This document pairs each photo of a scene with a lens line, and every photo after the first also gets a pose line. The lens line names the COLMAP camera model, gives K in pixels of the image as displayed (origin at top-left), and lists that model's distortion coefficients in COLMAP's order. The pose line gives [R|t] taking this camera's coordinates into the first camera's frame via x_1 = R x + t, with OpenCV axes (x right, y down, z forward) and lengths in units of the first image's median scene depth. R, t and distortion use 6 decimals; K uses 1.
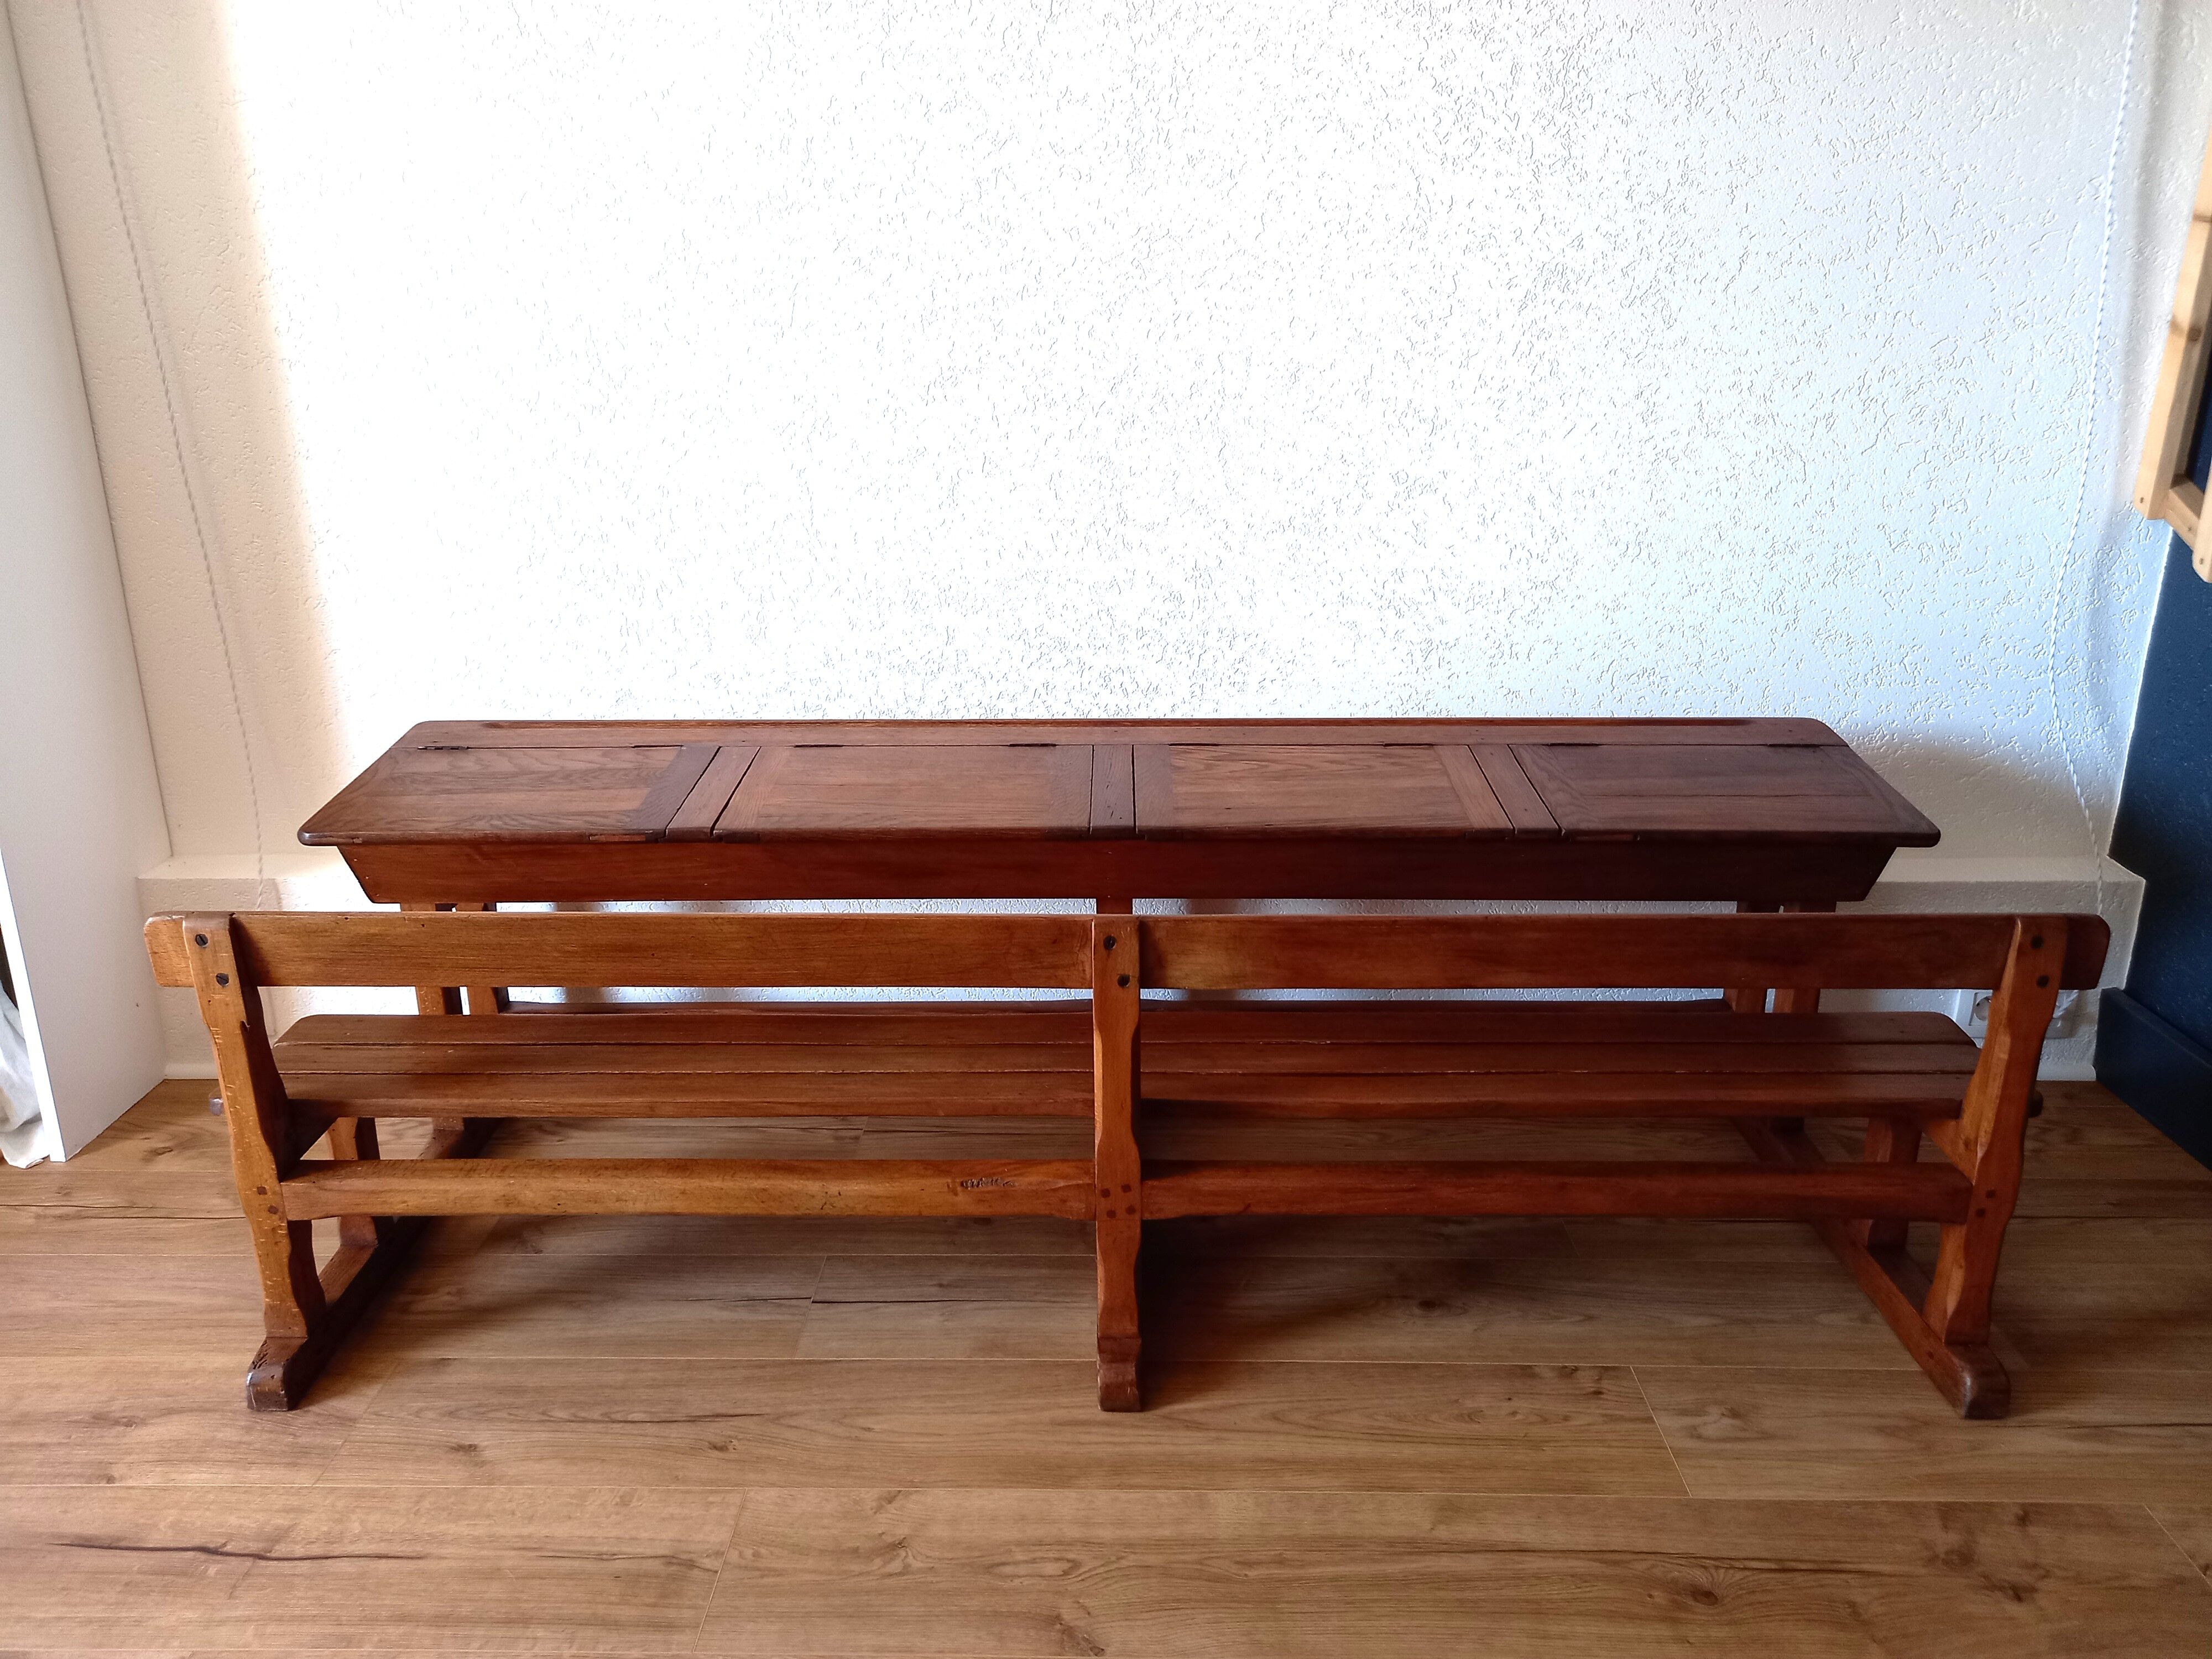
lens RADIAL K [[1620.0, 0, 1104.6], [0, 1620.0, 839.7], [0, 0, 1]] dist [0.037209, -0.036276]
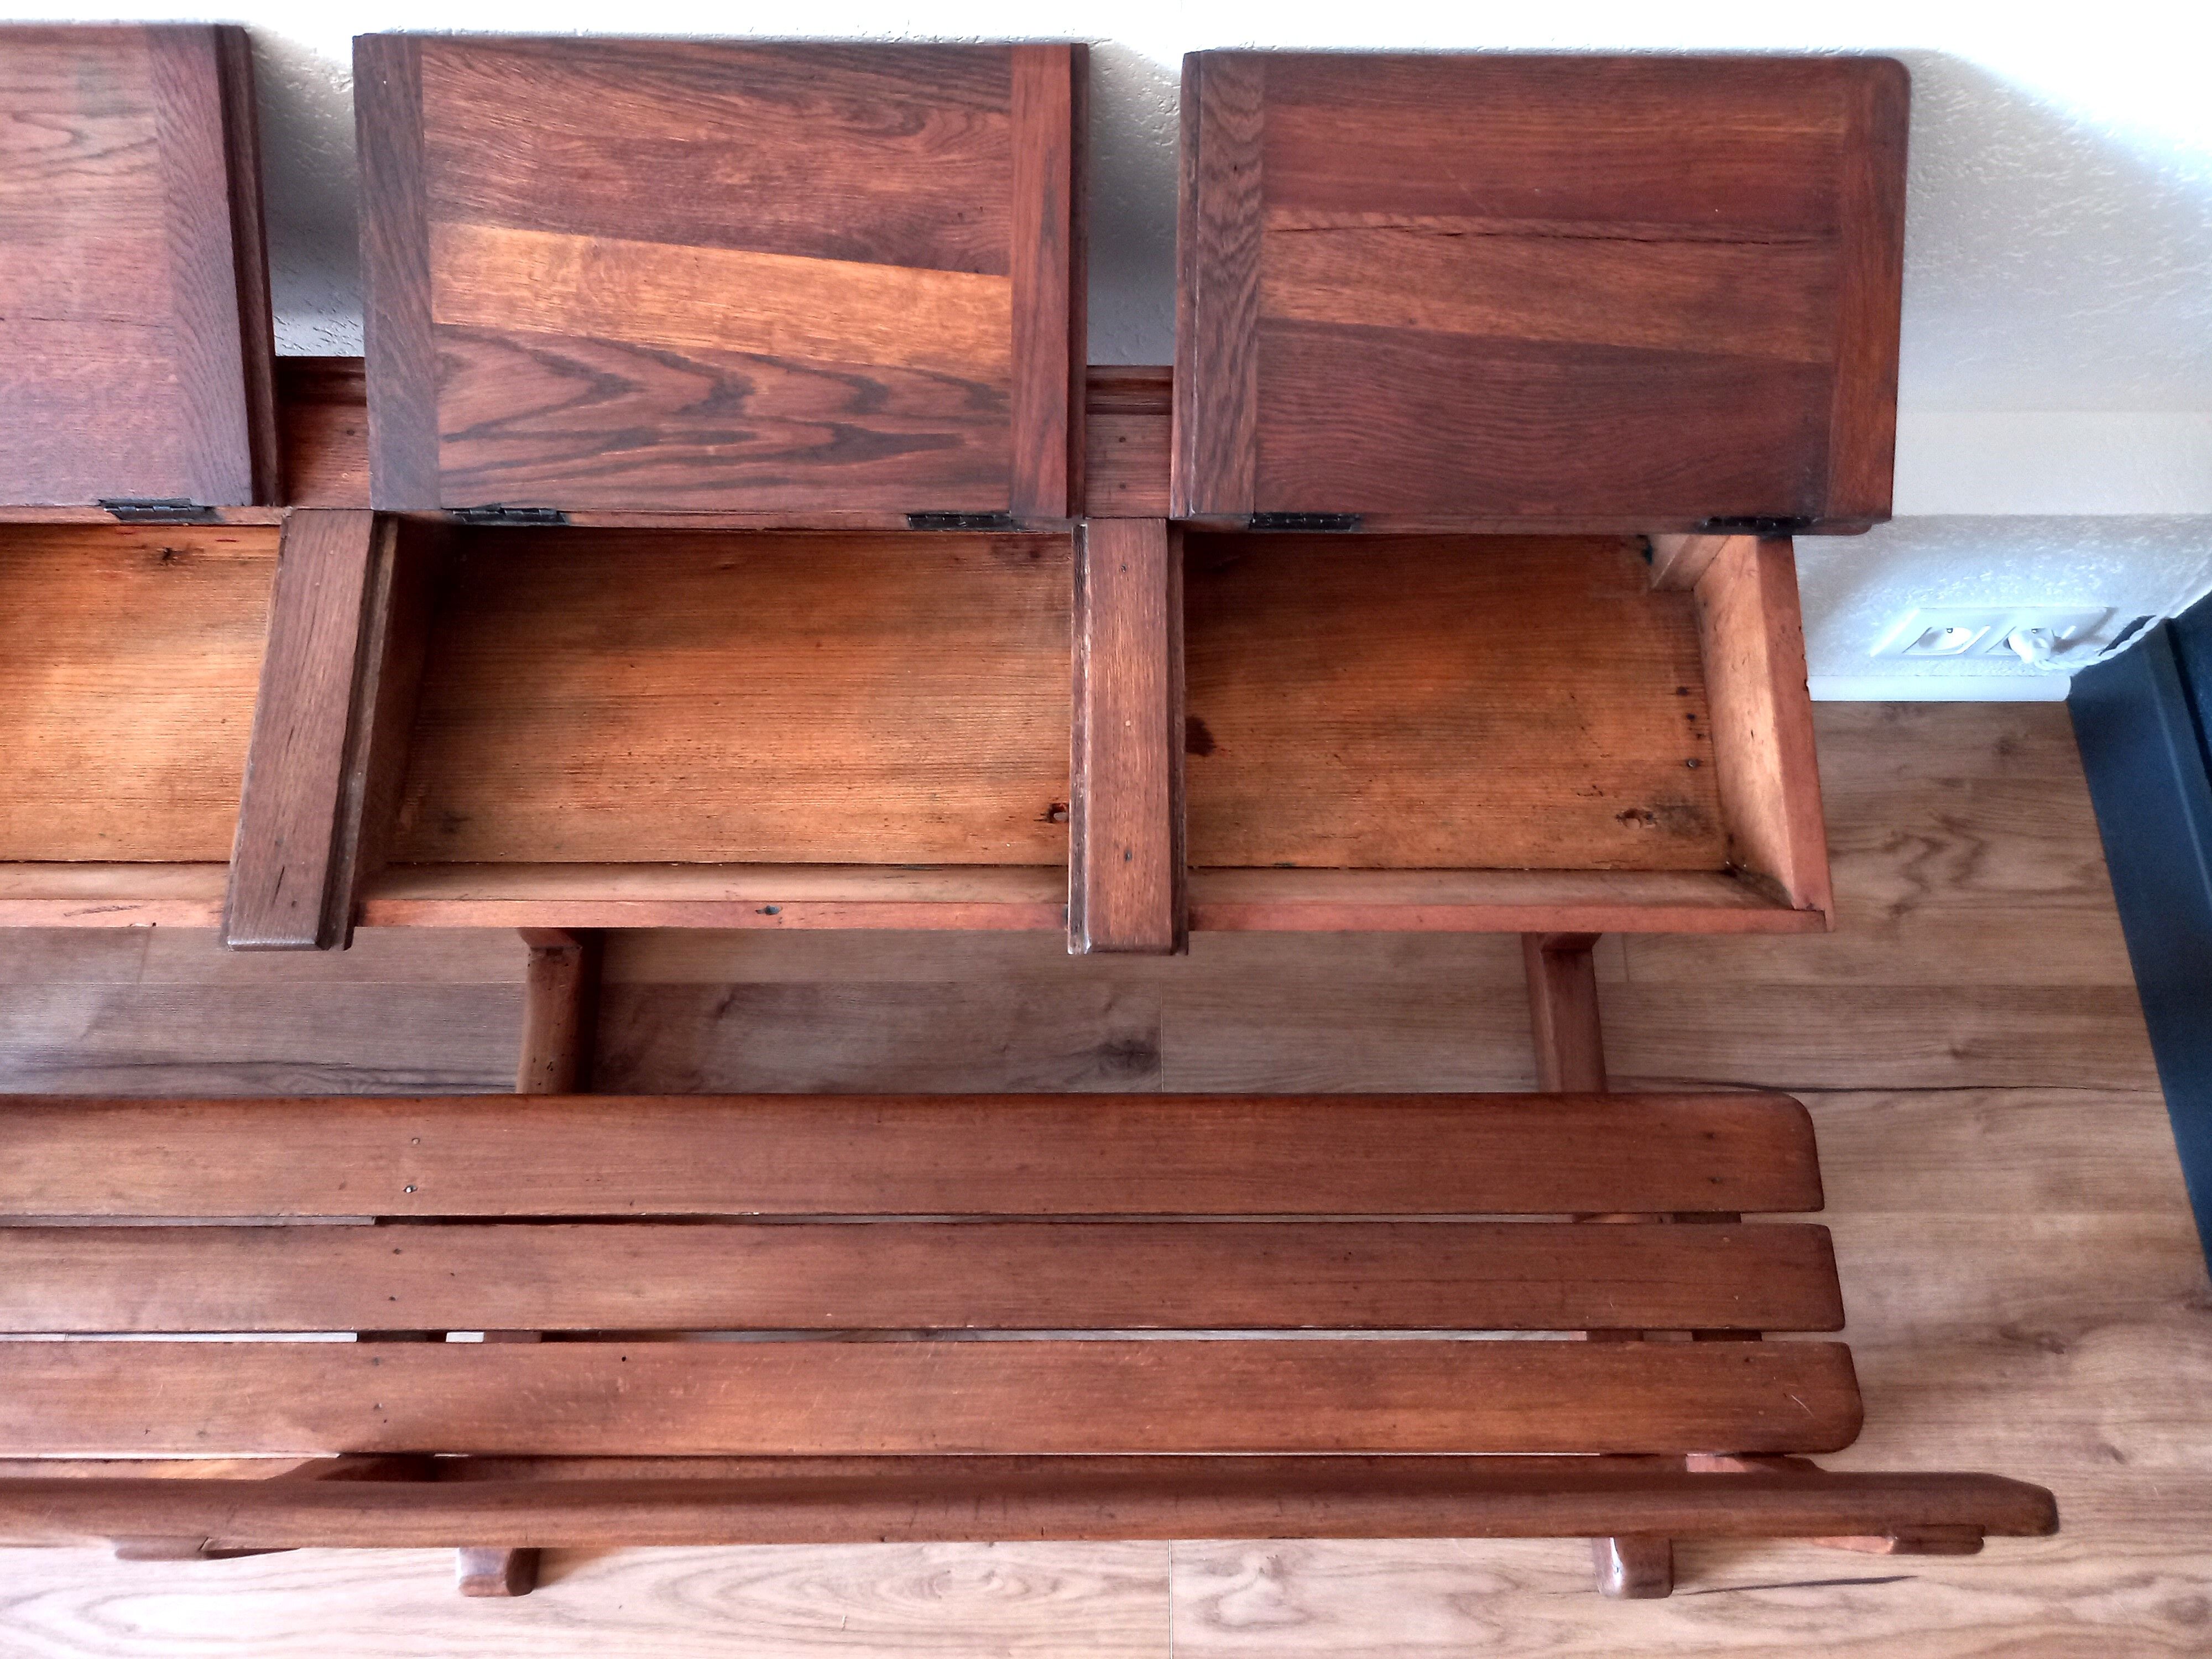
lens RADIAL K [[1620.0, 0, 1103.7], [0, 1620.0, 813.6], [0, 0, 1]] dist [0.037209, -0.036276]
pose [[0.999690, -0.013856, 0.020665, 0.276498], [-0.007193, 0.634140, 0.773185, -0.437867], [-0.023817, -0.773094, 0.633844, 0.744470]]
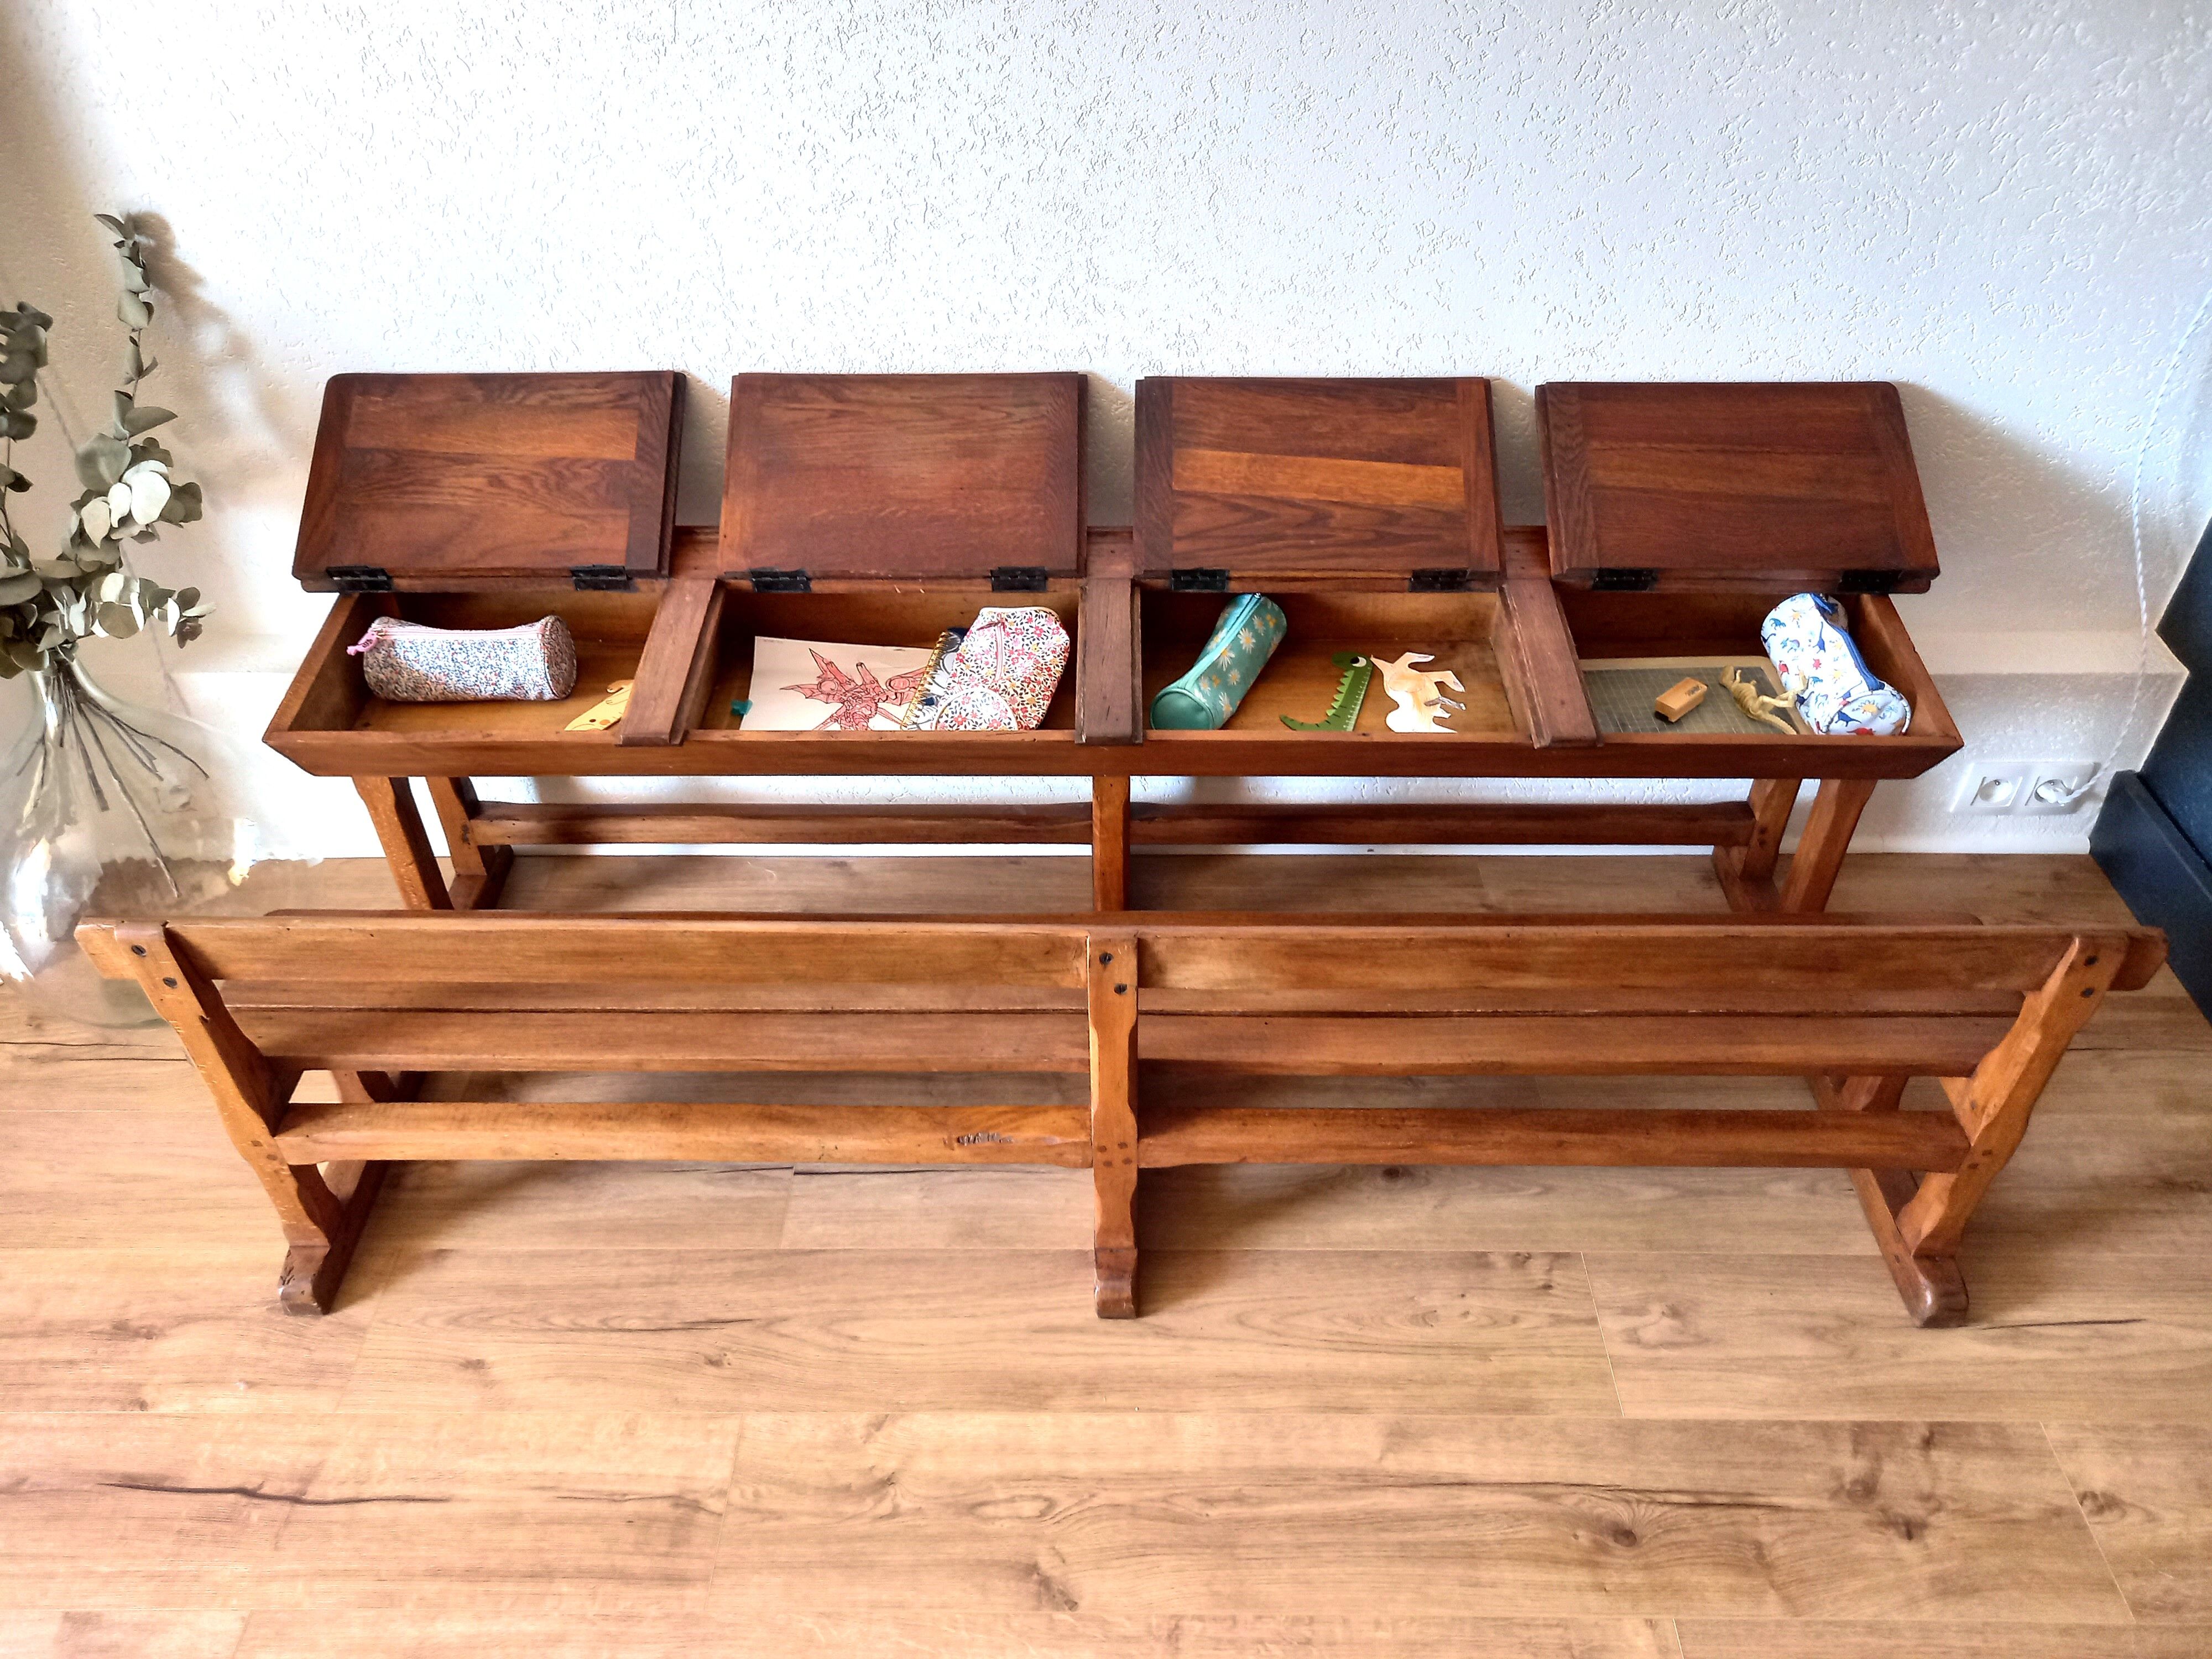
lens RADIAL K [[1620.0, 0, 1104.2], [0, 1620.0, 836.6], [0, 0, 1]] dist [0.037209, -0.036276]
pose [[0.999940, -0.007246, 0.008155, 0.009803], [0.003619, 0.925579, 0.378538, -0.314406], [-0.010291, -0.378486, 0.925550, 0.135104]]
